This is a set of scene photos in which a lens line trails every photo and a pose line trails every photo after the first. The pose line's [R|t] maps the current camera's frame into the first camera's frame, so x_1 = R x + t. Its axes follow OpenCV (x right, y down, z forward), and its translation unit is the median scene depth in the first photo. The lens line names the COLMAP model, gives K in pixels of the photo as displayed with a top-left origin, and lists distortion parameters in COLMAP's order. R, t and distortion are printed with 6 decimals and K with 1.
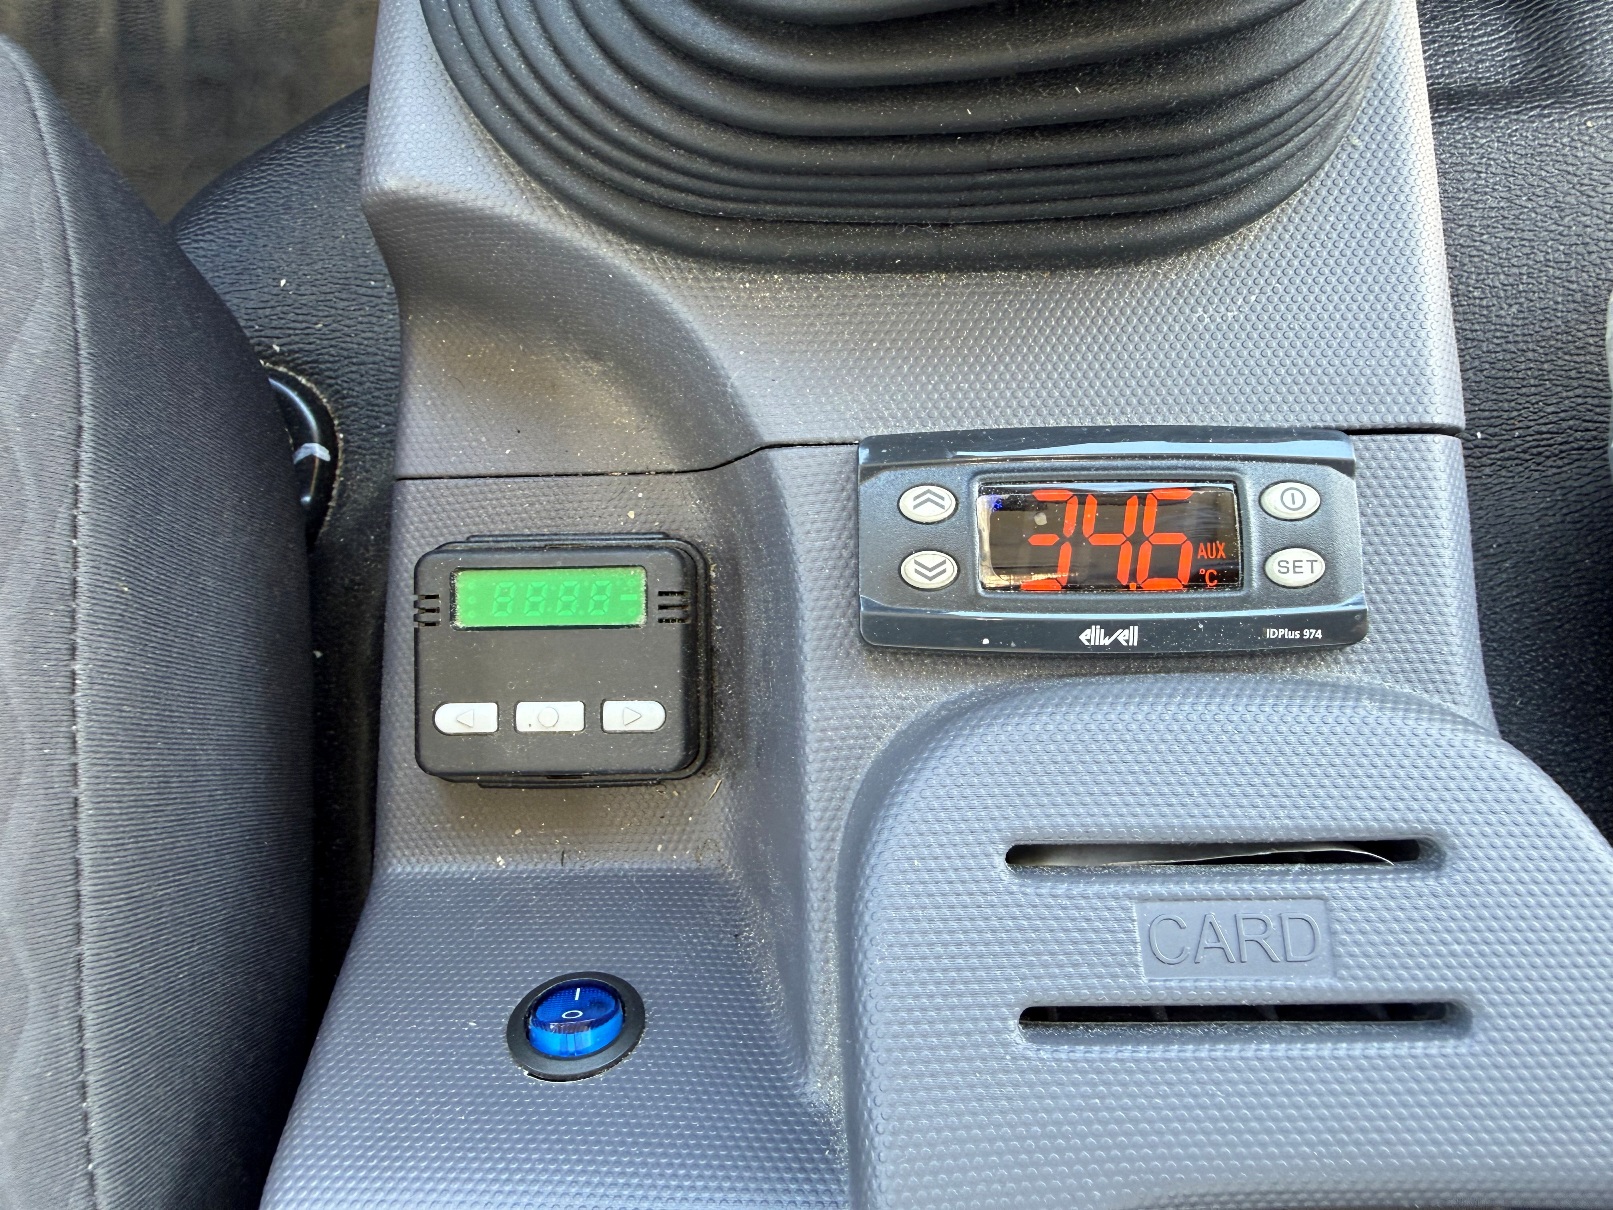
lens RADIAL K [[1219.7, 0, 803.2], [0, 1219.7, 629.4], [0, 0, 1]] dist [0.064048, -0.046830]
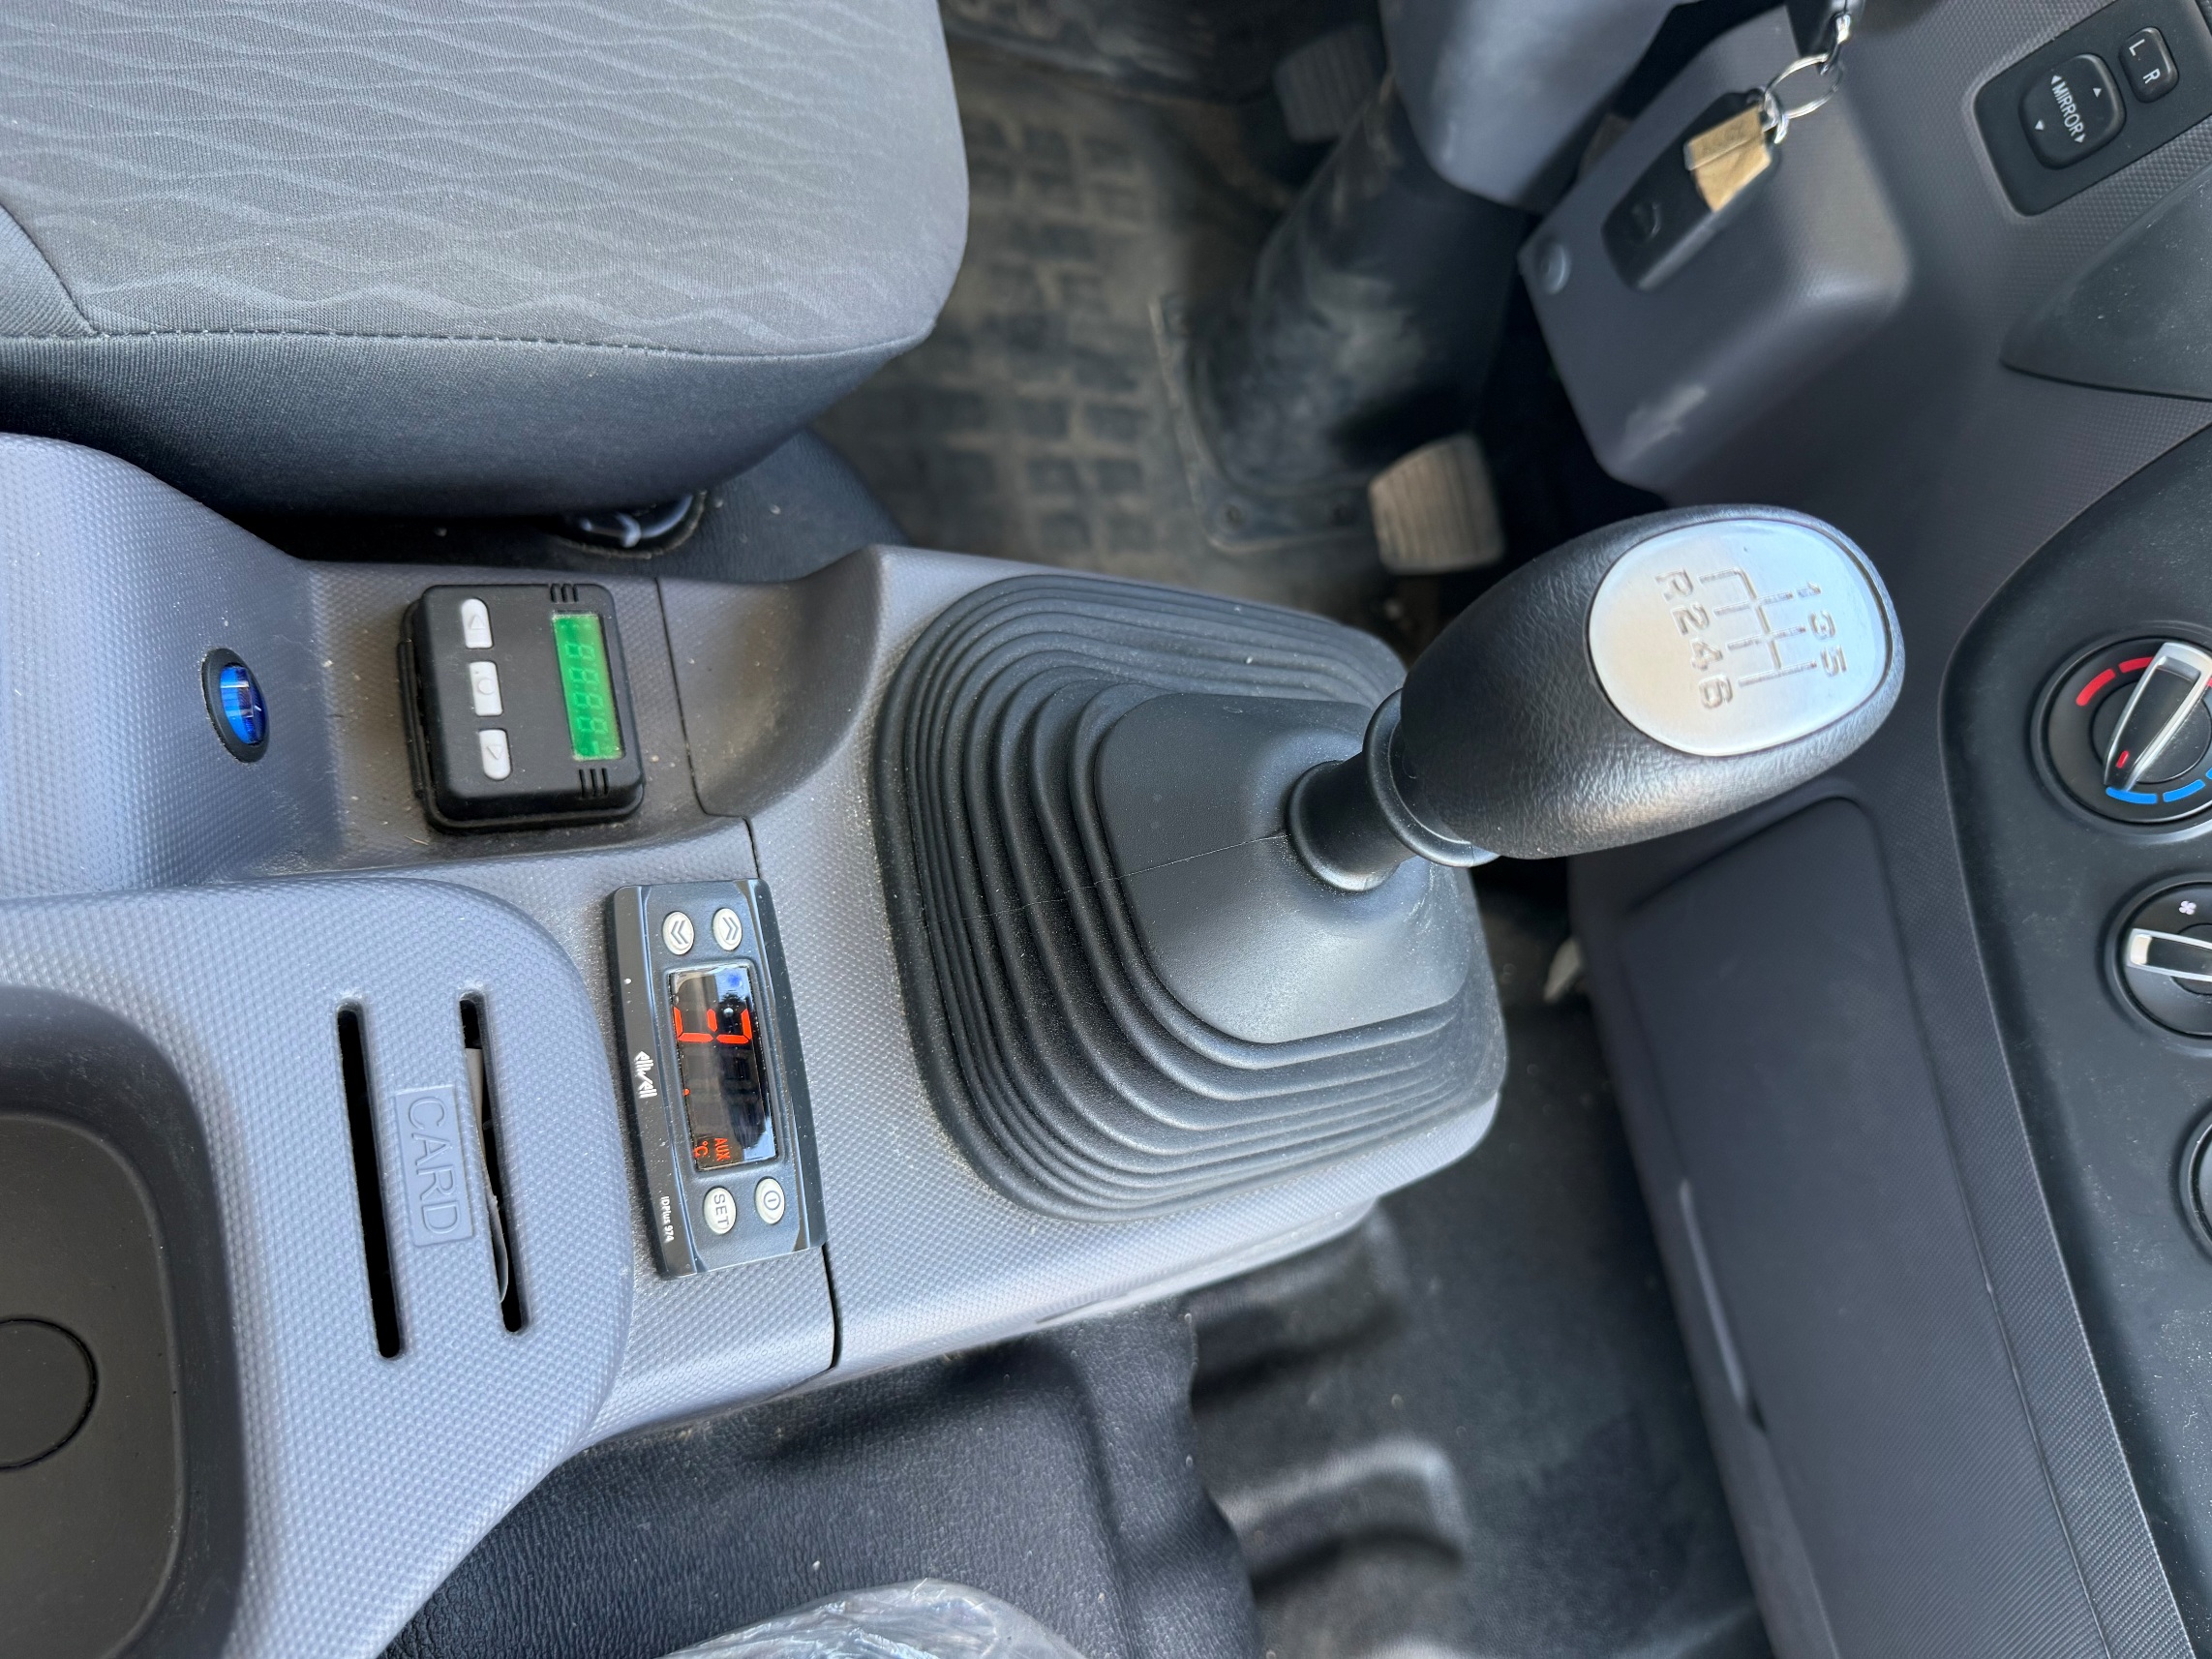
lens RADIAL K [[1607.3, 0, 1106.0], [0, 1607.3, 829.5], [0, 0, 1]] dist [0.004601, -0.003748]
pose [[0.186806, 0.965209, -0.182962, 0.379562], [-0.883051, 0.083365, -0.461812, 0.317518], [-0.430493, 0.247834, 0.867902, -0.683188]]
